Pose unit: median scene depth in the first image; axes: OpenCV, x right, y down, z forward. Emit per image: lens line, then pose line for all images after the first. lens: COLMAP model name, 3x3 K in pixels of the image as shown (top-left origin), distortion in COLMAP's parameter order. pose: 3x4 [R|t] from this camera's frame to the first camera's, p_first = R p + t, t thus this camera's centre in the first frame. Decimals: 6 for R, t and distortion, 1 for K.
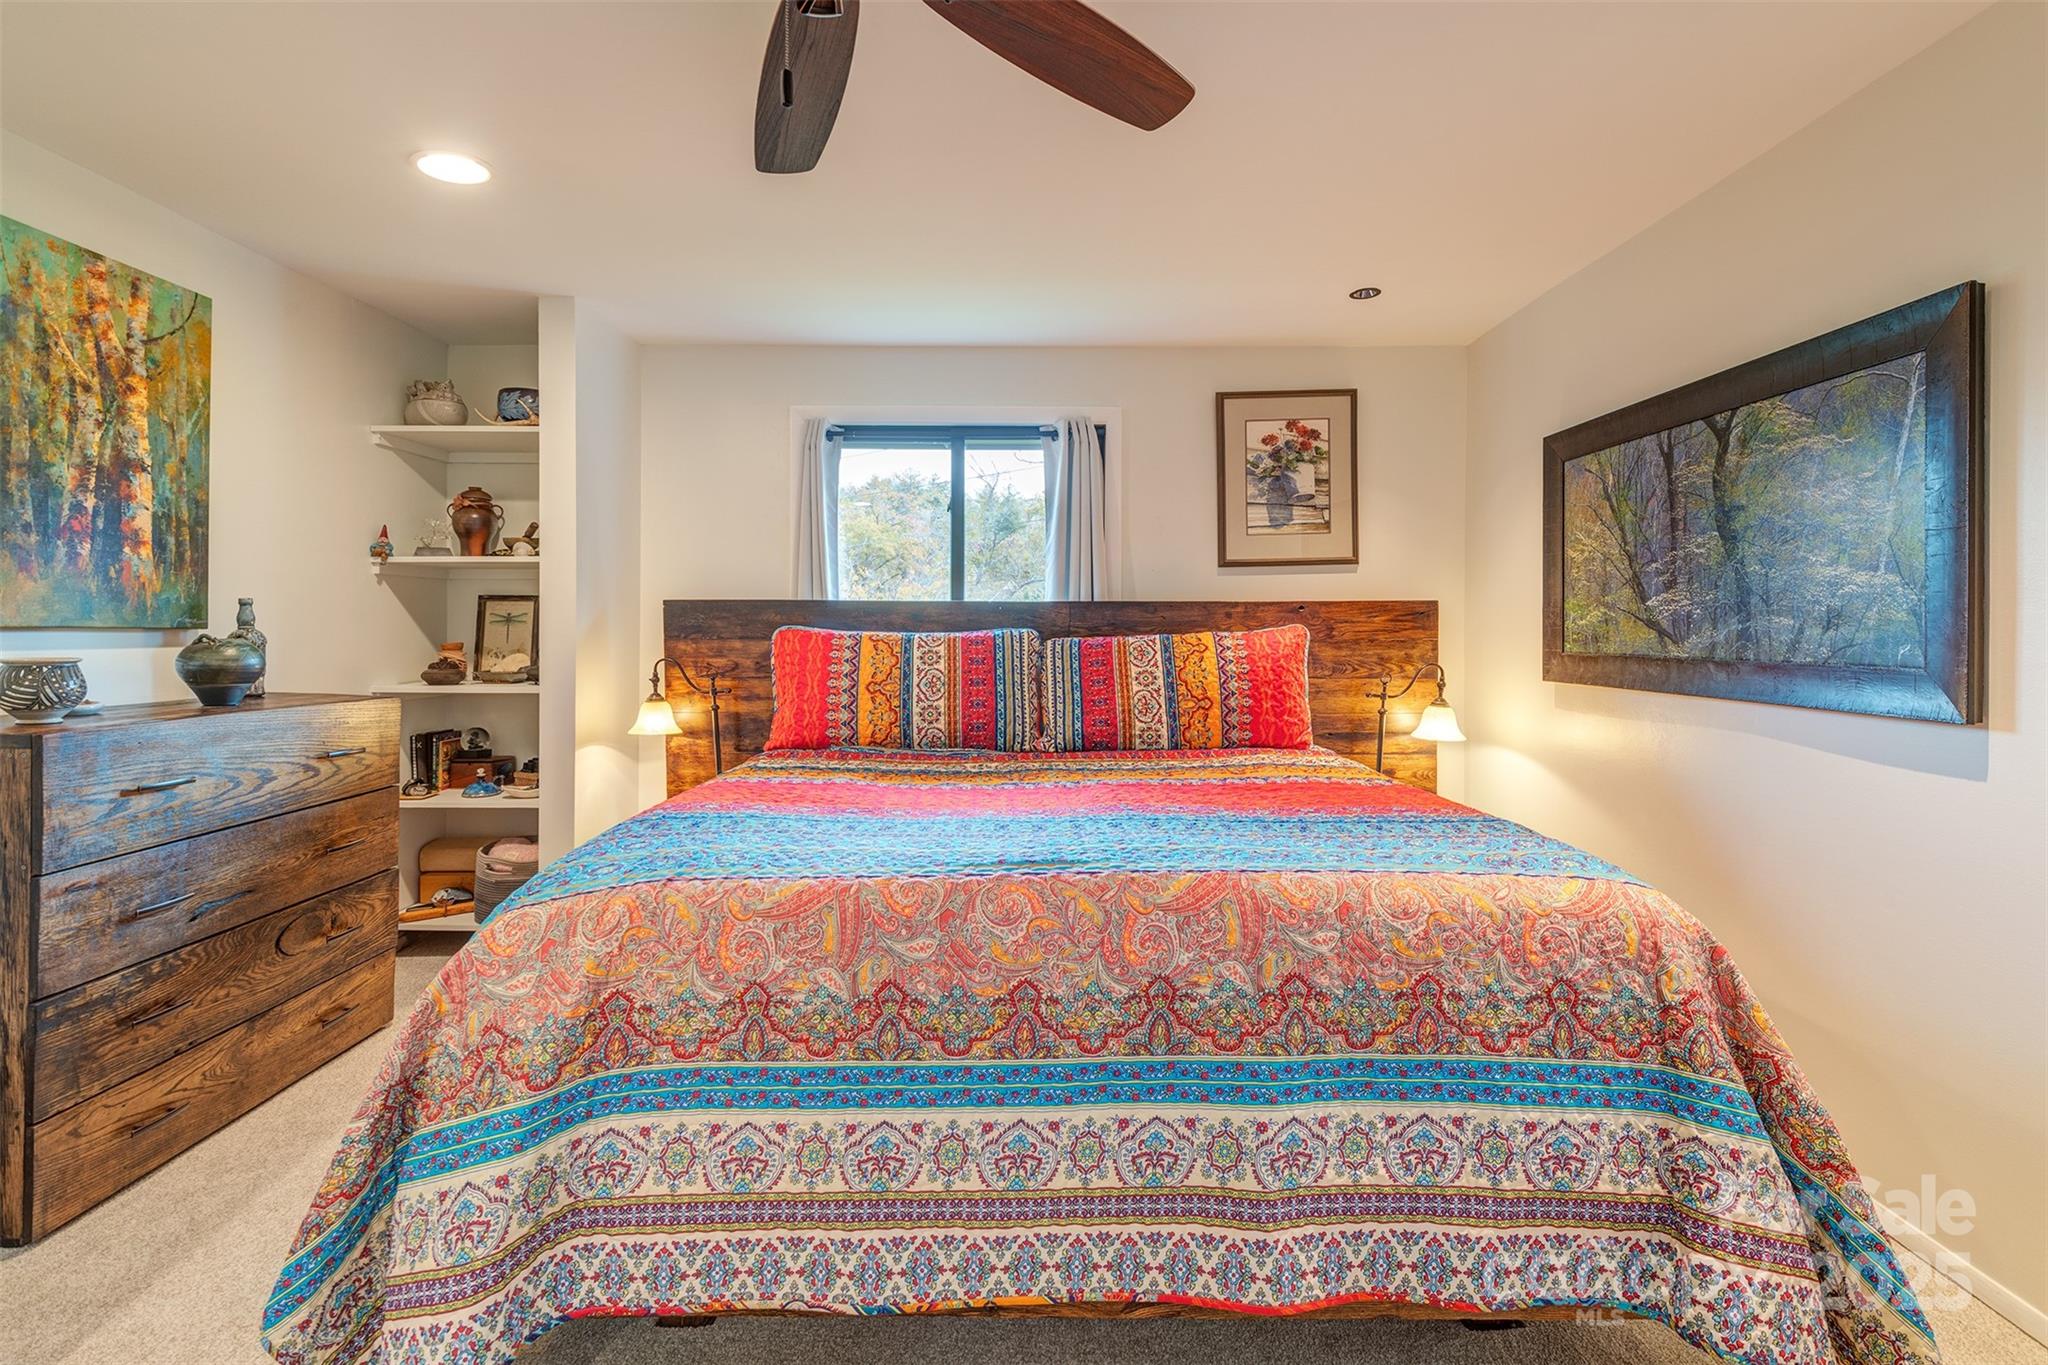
lens RADIAL K [[958.0, 0, 1028.7], [0, 958.0, 627.9], [0, 0, 1]] dist [0.000038, -0.000013]
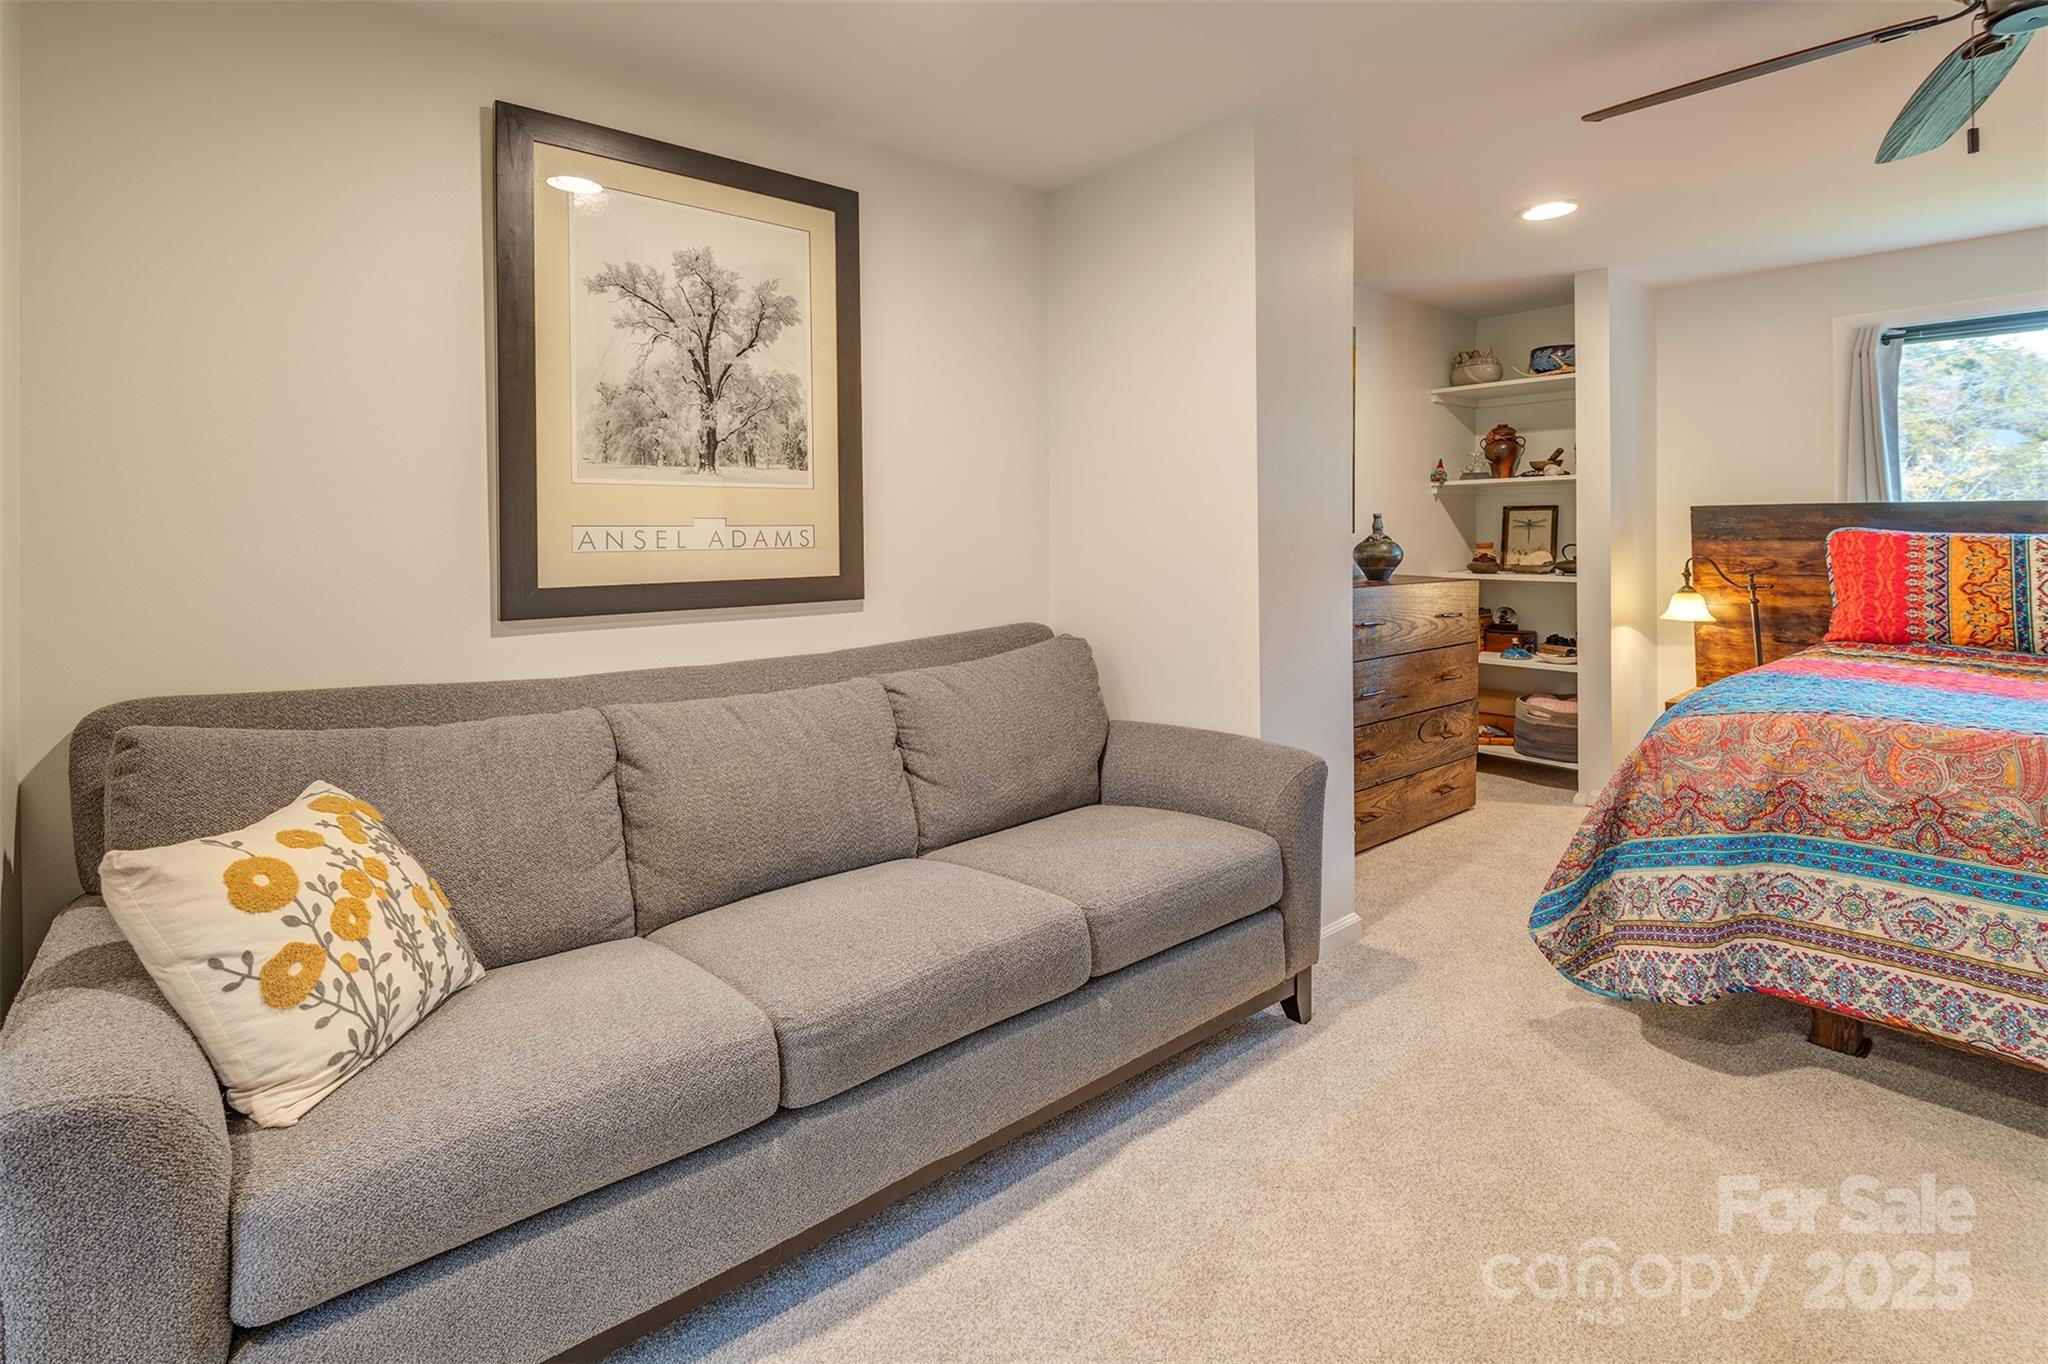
lens RADIAL K [[864.9, 0, 1021.5], [0, 864.9, 524.2], [0, 0, 1]] dist [0.009847, -0.006408]
pose [[0.604482, -0.011760, -0.796532, -0.036686], [0.005638, 0.999929, -0.010484, -0.001213], [0.796599, 0.001847, 0.604505, -0.326780]]
